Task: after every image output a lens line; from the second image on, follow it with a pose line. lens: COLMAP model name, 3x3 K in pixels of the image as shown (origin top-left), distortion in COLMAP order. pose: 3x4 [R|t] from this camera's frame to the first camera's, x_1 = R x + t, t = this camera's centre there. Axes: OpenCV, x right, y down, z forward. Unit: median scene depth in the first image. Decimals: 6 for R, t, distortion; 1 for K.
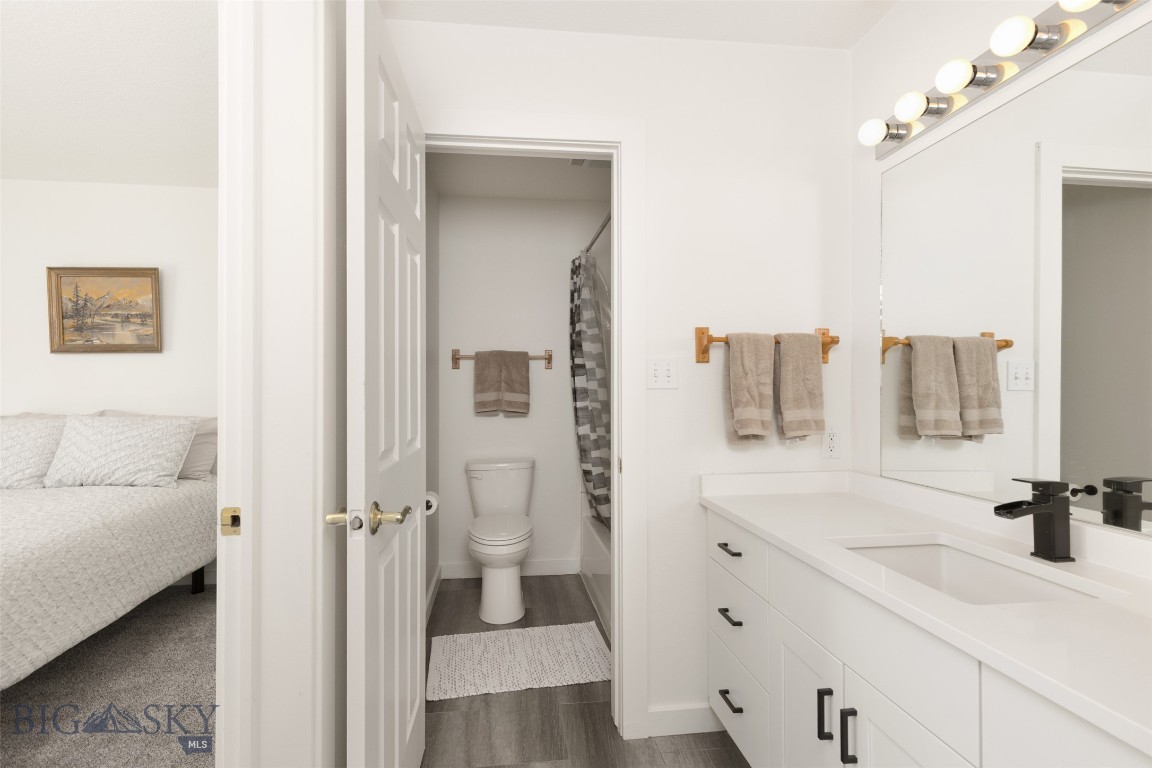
lens RADIAL K [[544.1, 0, 571.6], [0, 544.1, 386.7], [0, 0, 1]] dist [0.024267, -0.001008]
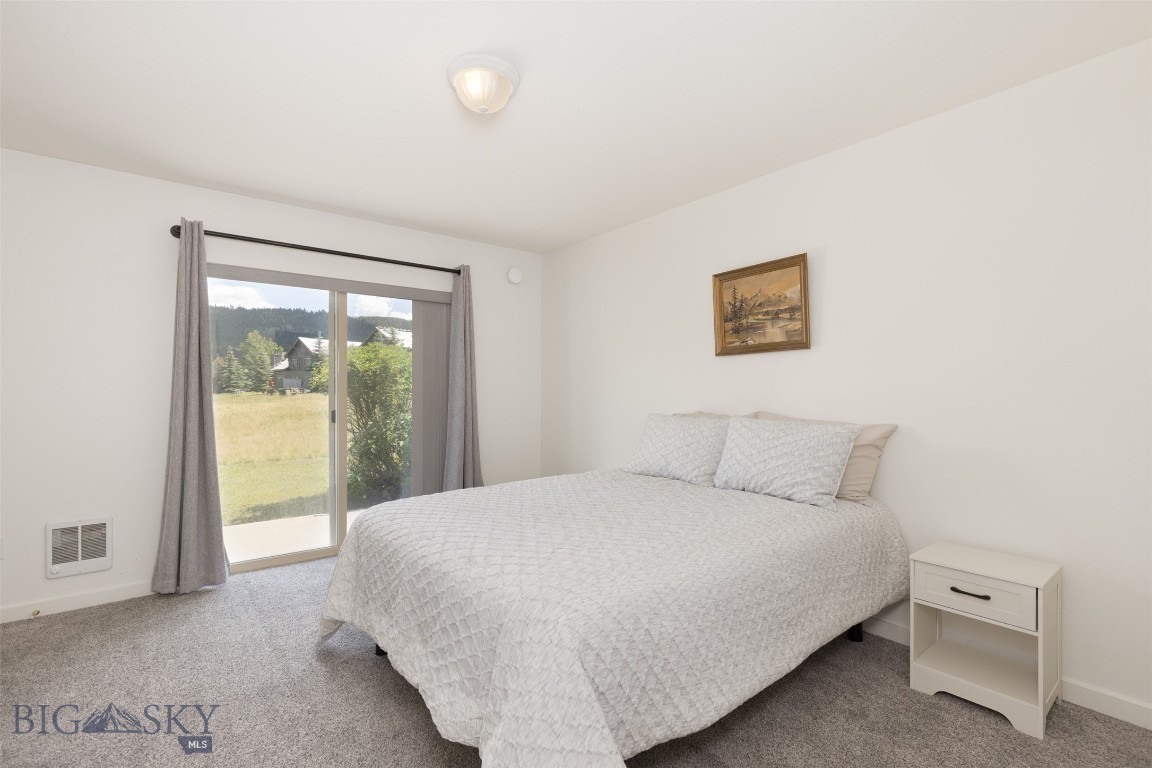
lens RADIAL K [[544.1, 0, 546.1], [0, 544.1, 383.0], [0, 0, 1]] dist [0.024267, -0.001008]
pose [[0.506621, -0.015529, -0.862029, -0.214304], [0.004671, 0.999873, -0.015267, 0.004935], [0.862156, 0.003708, 0.506629, 0.202272]]
